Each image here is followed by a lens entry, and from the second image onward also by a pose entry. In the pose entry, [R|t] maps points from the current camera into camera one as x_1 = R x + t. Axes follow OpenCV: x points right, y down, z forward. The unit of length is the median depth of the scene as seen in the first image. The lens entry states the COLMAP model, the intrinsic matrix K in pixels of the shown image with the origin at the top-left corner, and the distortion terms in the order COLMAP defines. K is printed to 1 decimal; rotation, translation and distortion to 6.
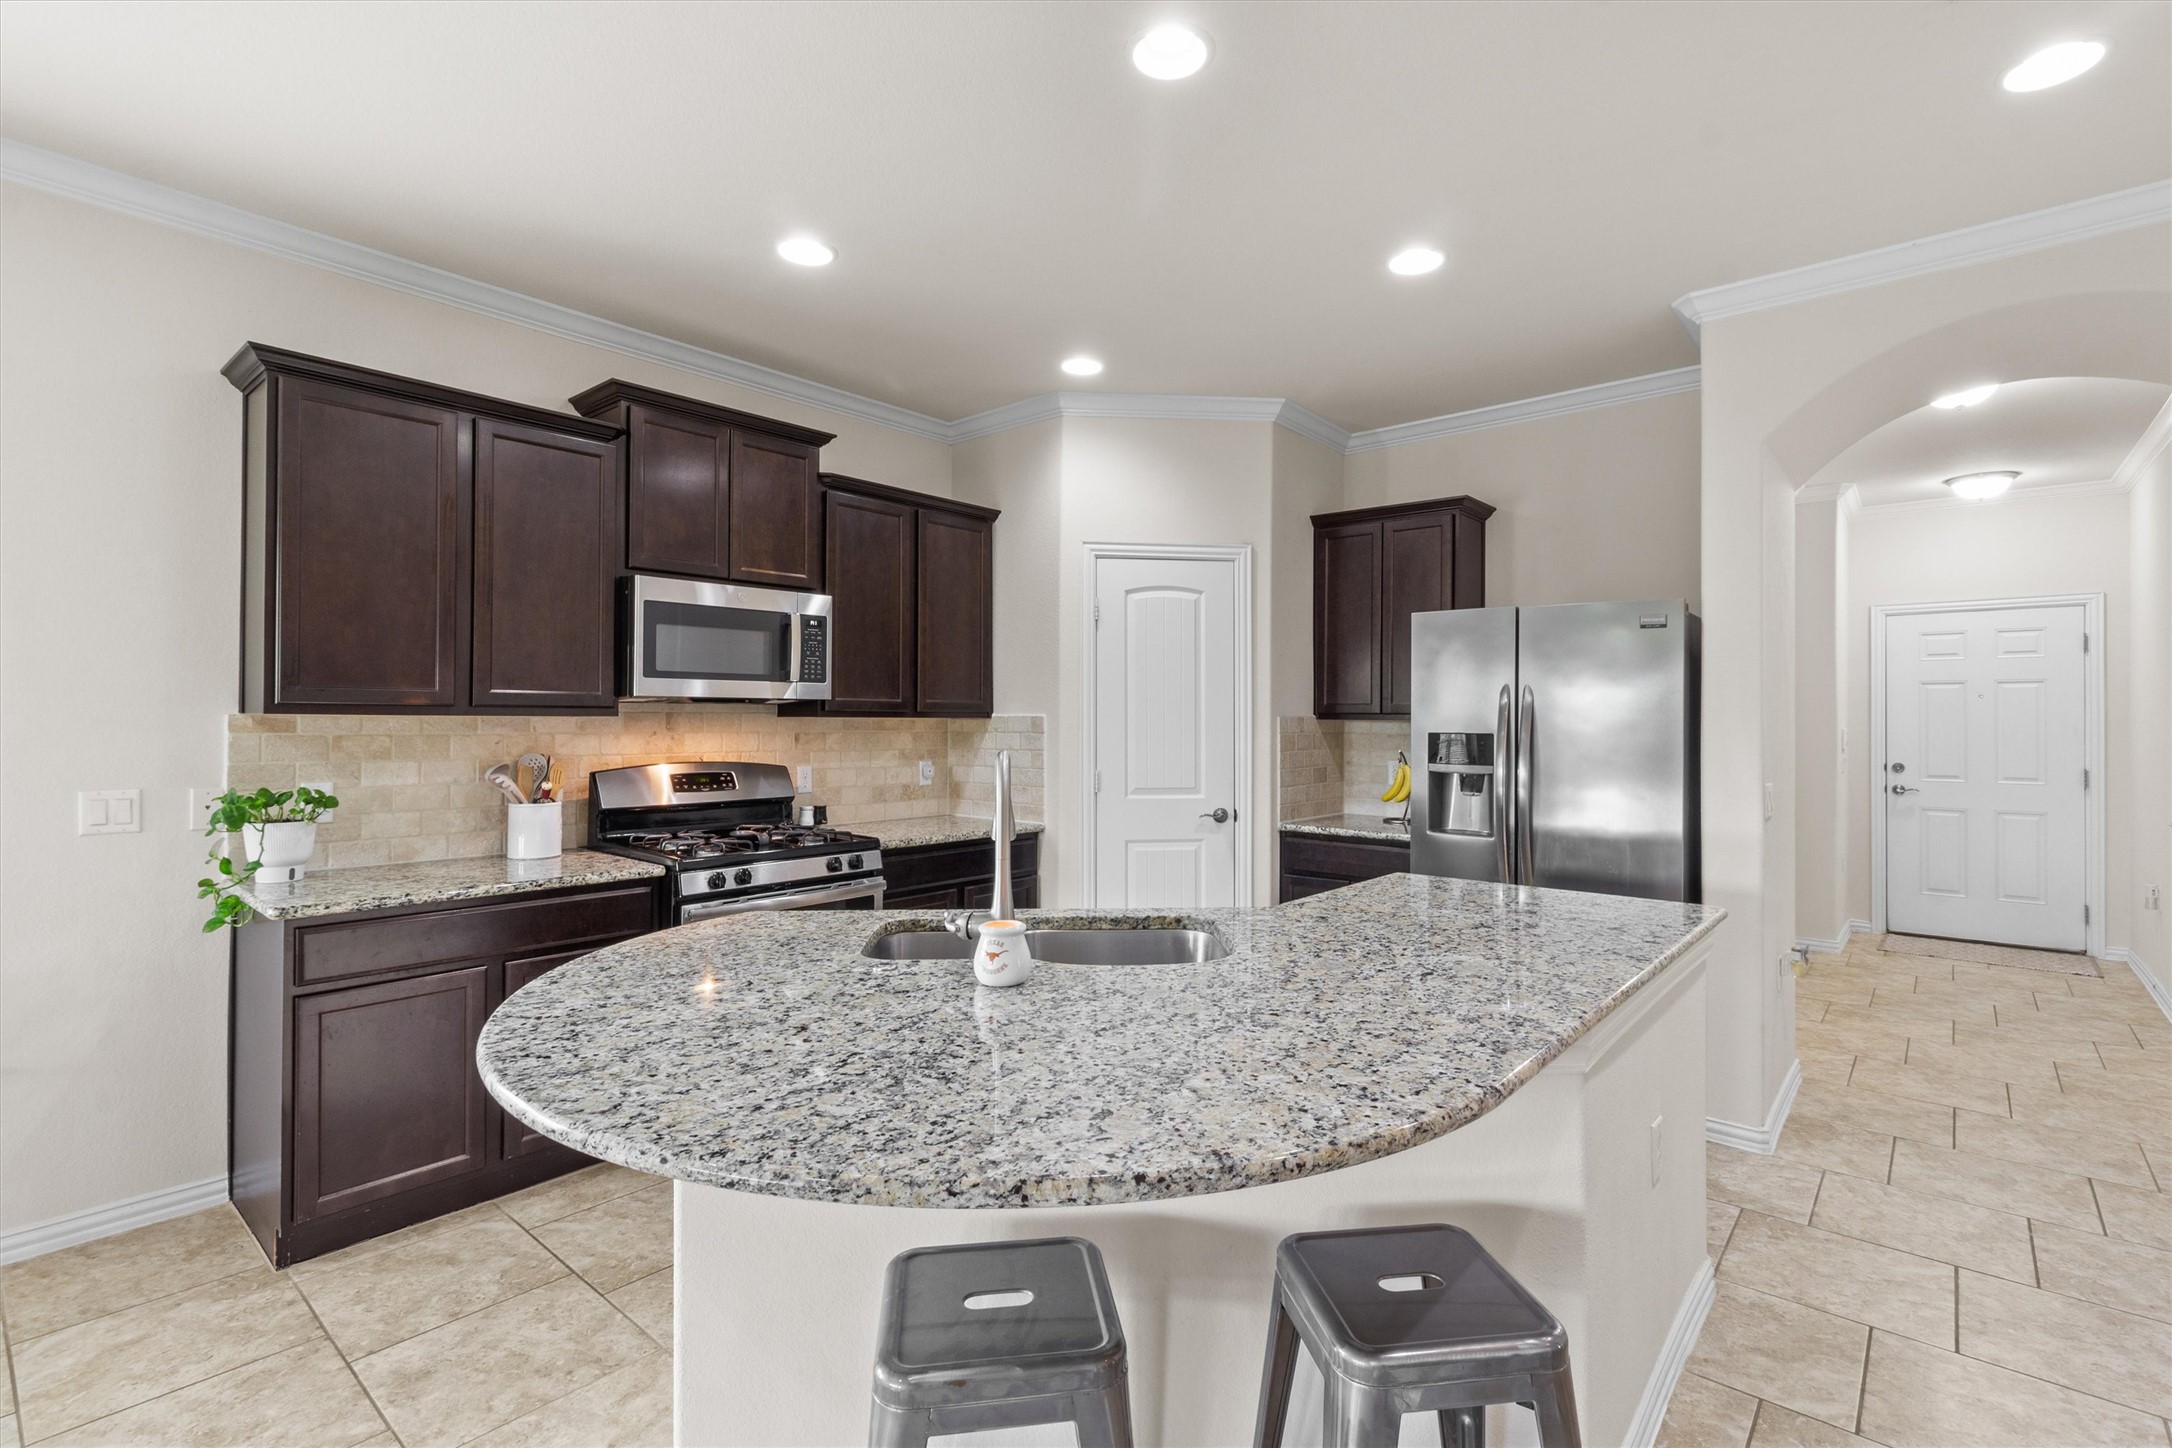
lens RADIAL K [[1018.6, 0, 1092.0], [0, 1018.6, 716.2], [0, 0, 1]] dist [-0.000890, -0.000005]
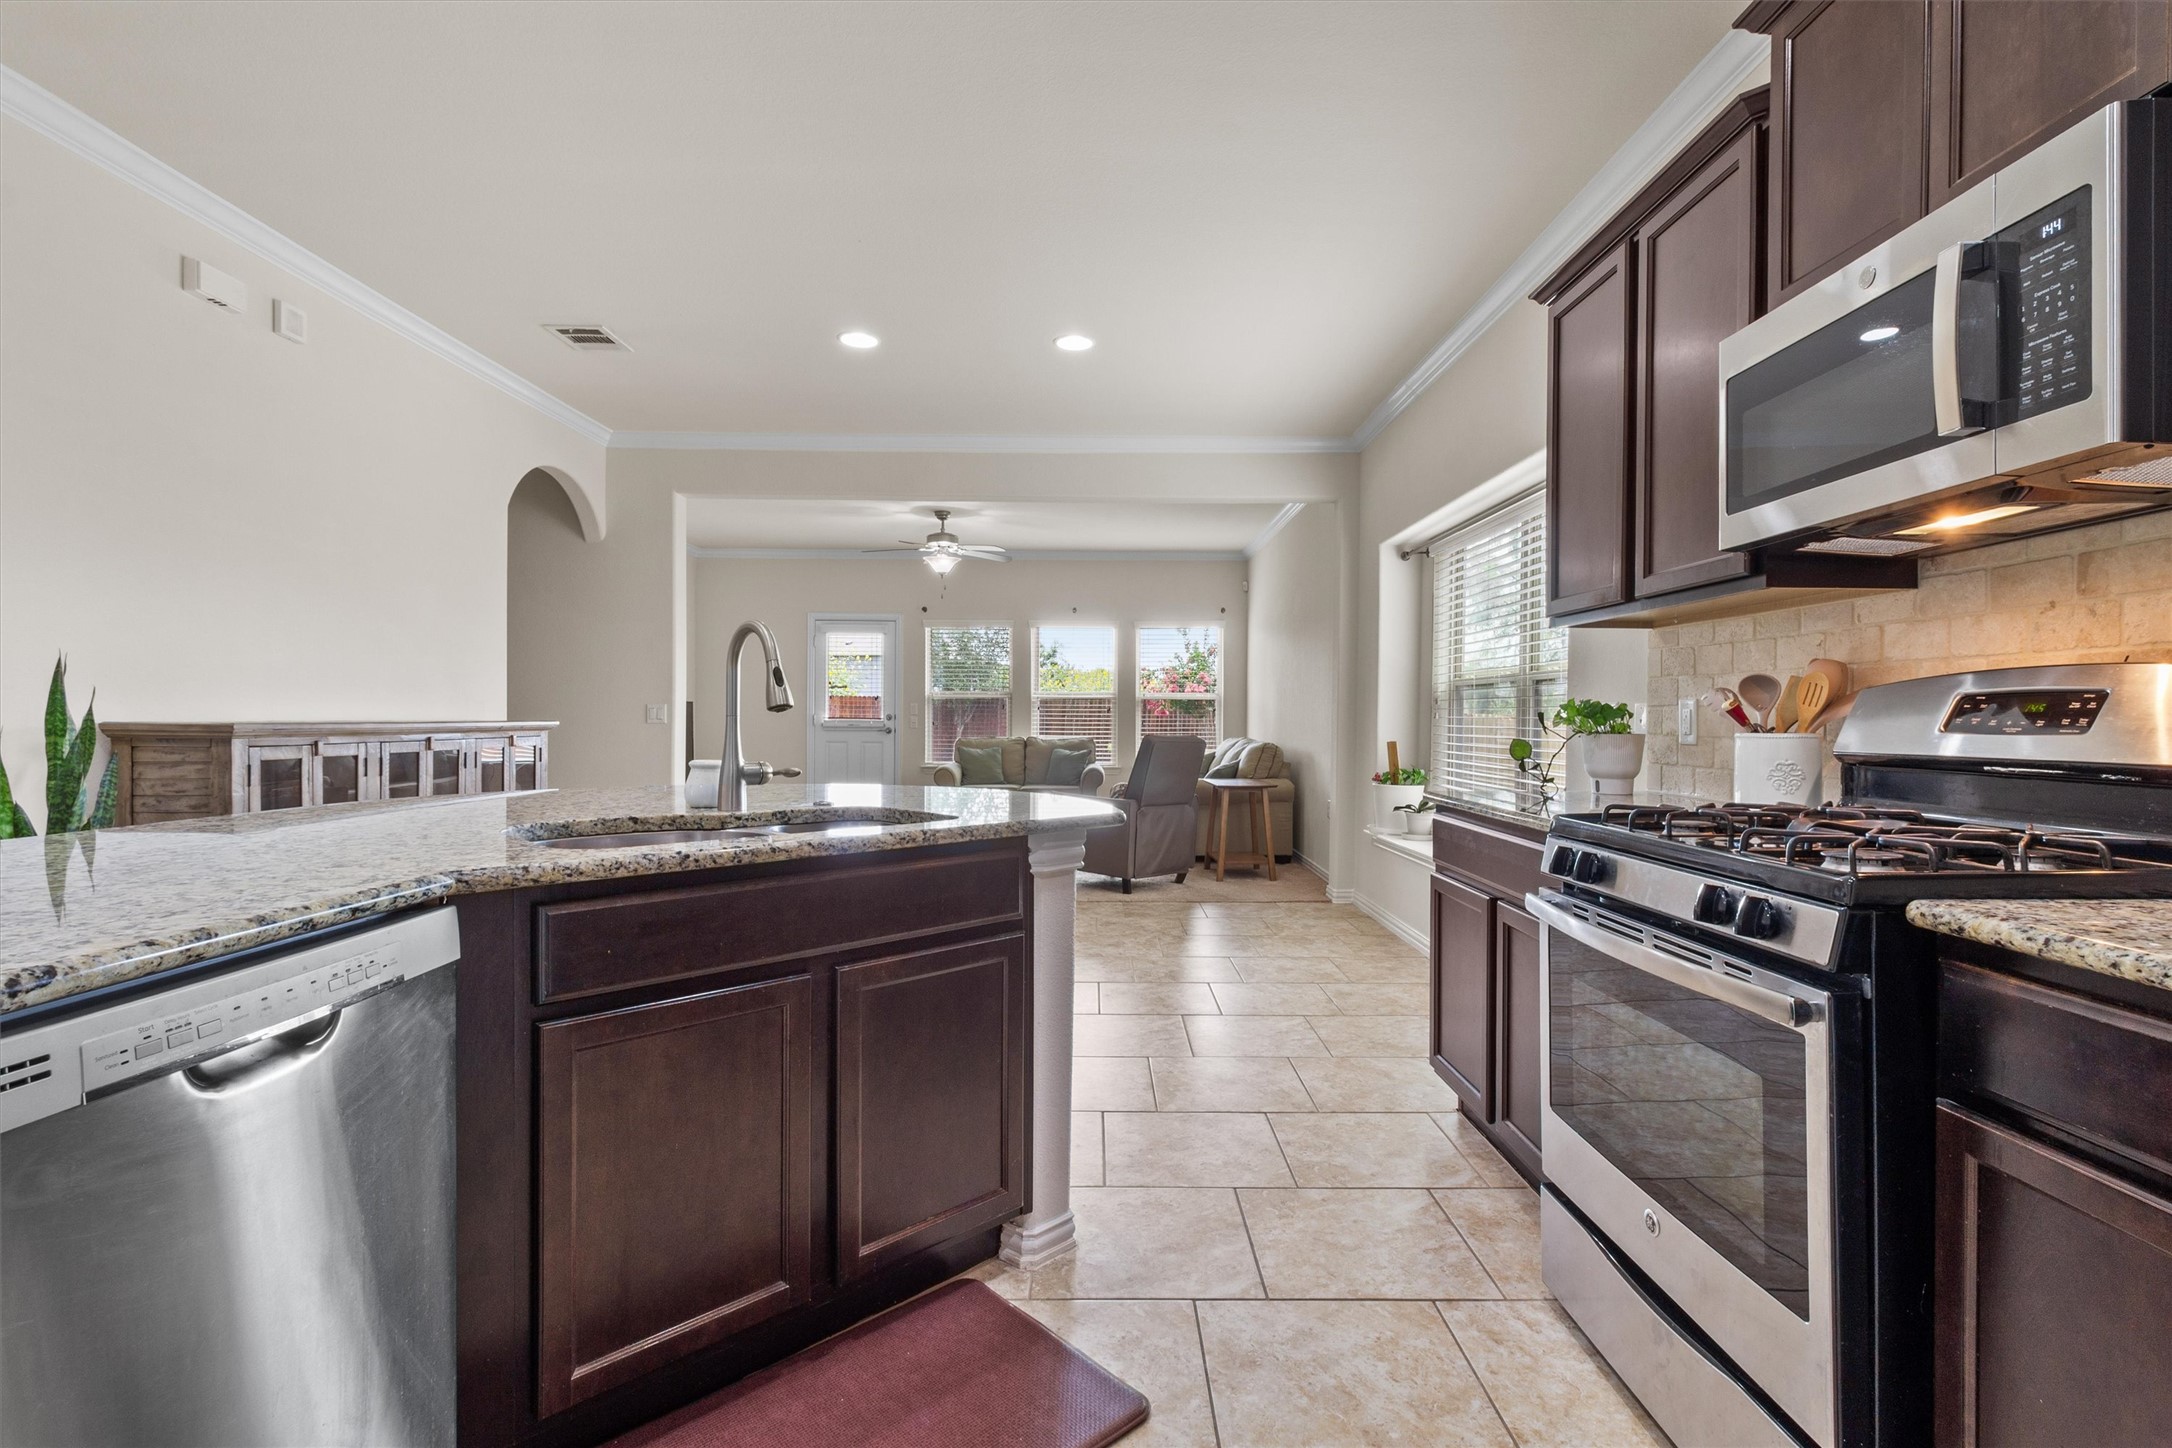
lens RADIAL K [[1018.6, 0, 1092.0], [0, 1018.6, 716.2], [0, 0, 1]] dist [-0.000890, -0.000005]
pose [[-0.758094, -0.007429, -0.652103, 0.183845], [-0.006108, 0.999972, -0.004292, 0.071439], [0.652117, 0.000730, -0.758118, 1.089411]]
